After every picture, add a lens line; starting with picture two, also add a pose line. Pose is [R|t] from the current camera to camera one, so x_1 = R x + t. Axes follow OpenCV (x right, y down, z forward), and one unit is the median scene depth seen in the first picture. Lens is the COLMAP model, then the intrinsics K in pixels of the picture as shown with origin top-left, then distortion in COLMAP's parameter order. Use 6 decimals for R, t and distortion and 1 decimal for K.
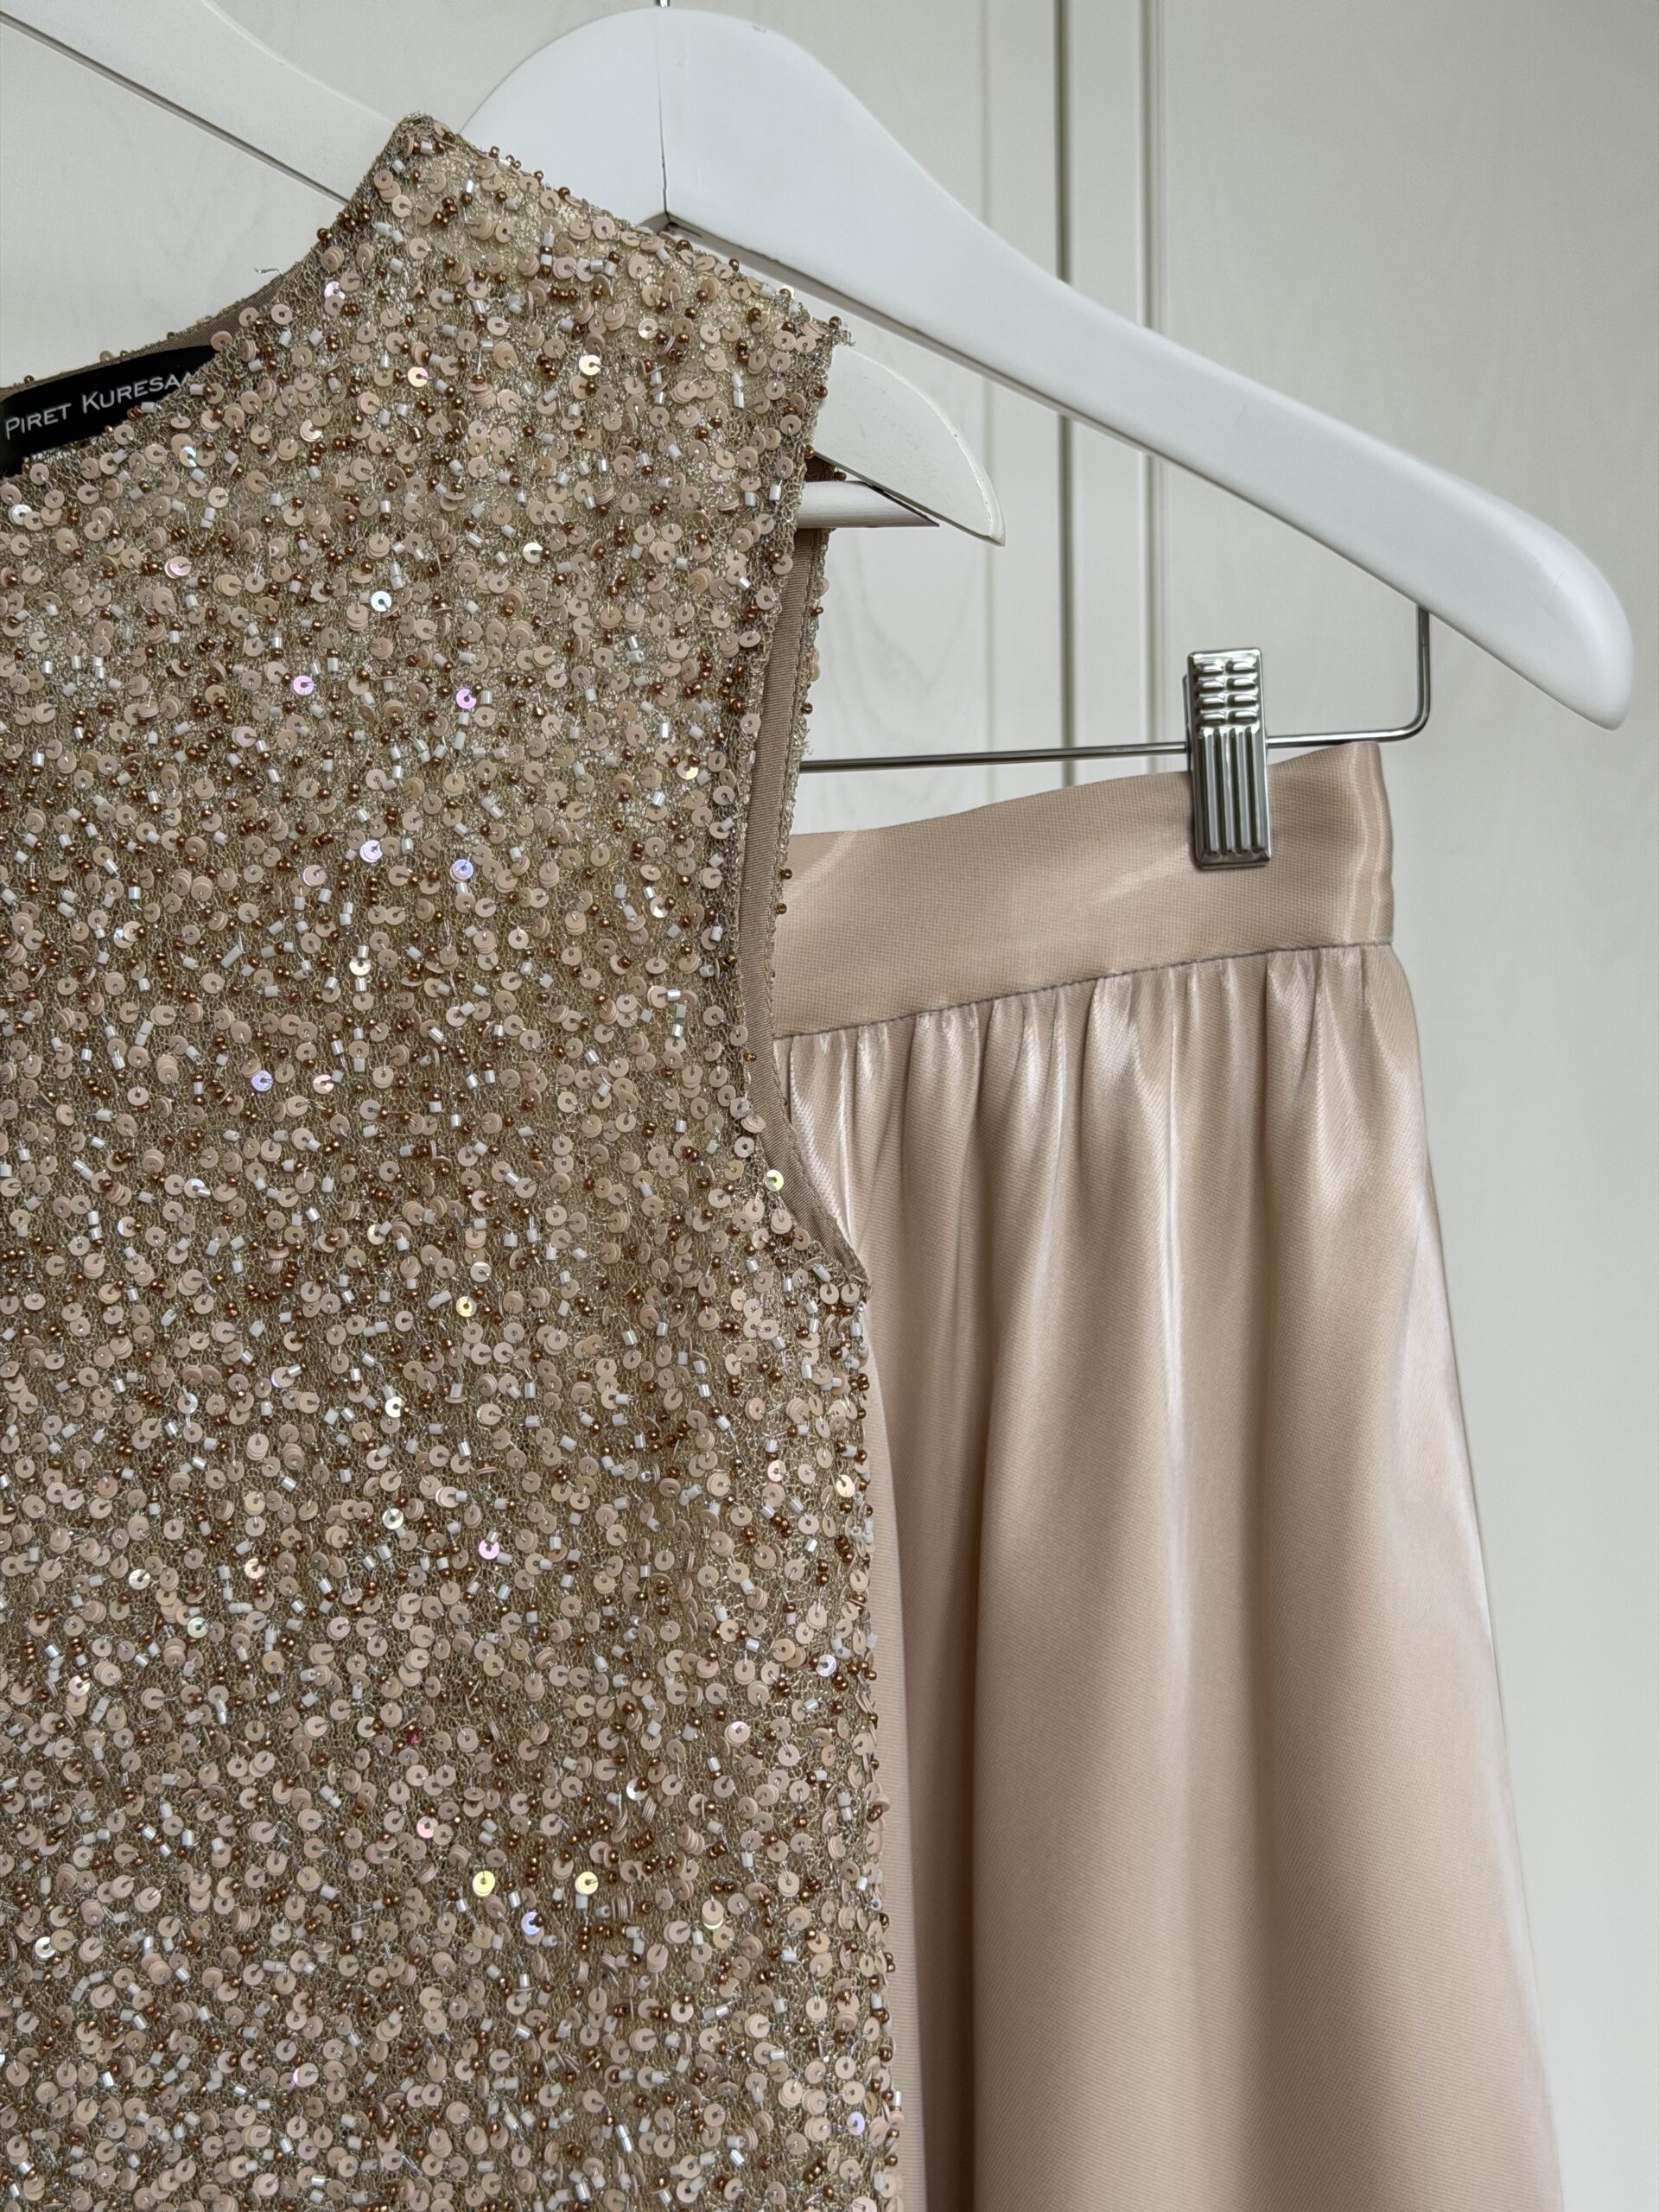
lens RADIAL K [[3136.7, 0, 830.1], [0, 3136.7, 1082.9], [0, 0, 1]] dist [0.191882, -0.478959]
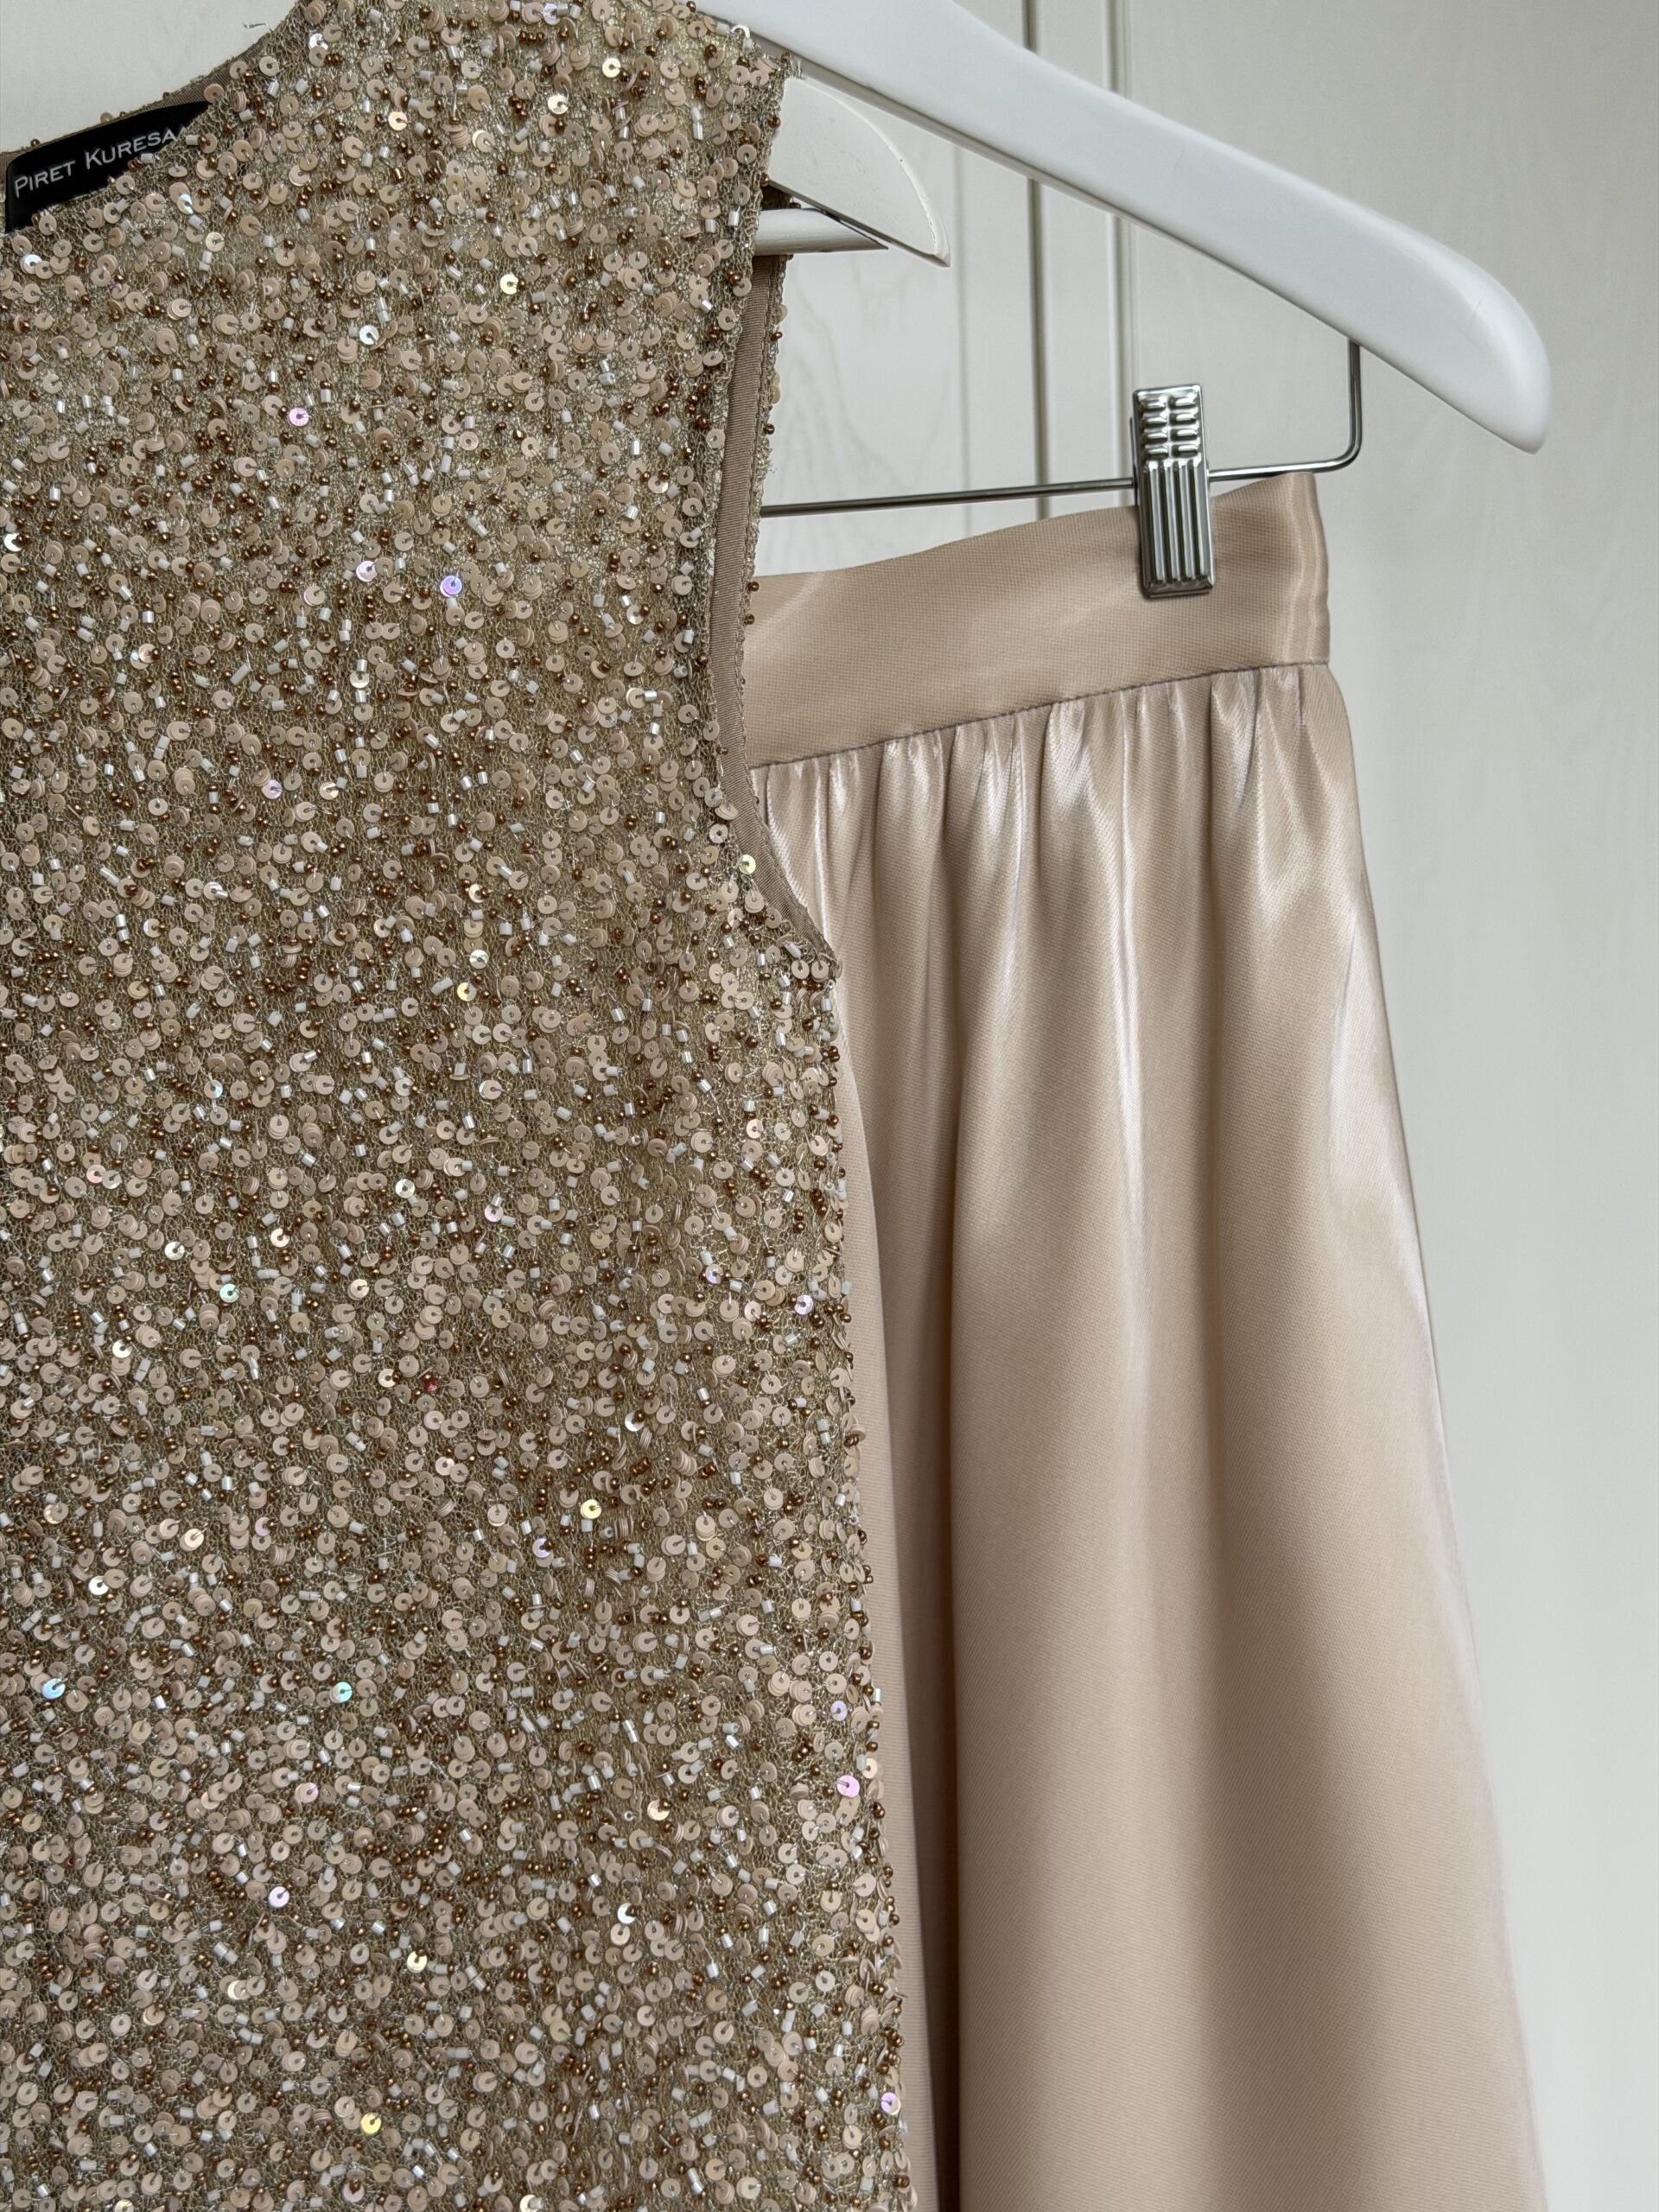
lens RADIAL K [[3128.5, 0, 829.5], [0, 3128.5, 1106.0], [0, 0, 1]] dist [0.163485, -0.297319]
pose [[0.999776, -0.020562, -0.005101, 0.013981], [0.020733, 0.999126, 0.036300, 0.073301], [0.004351, -0.036397, 0.999328, -0.080013]]
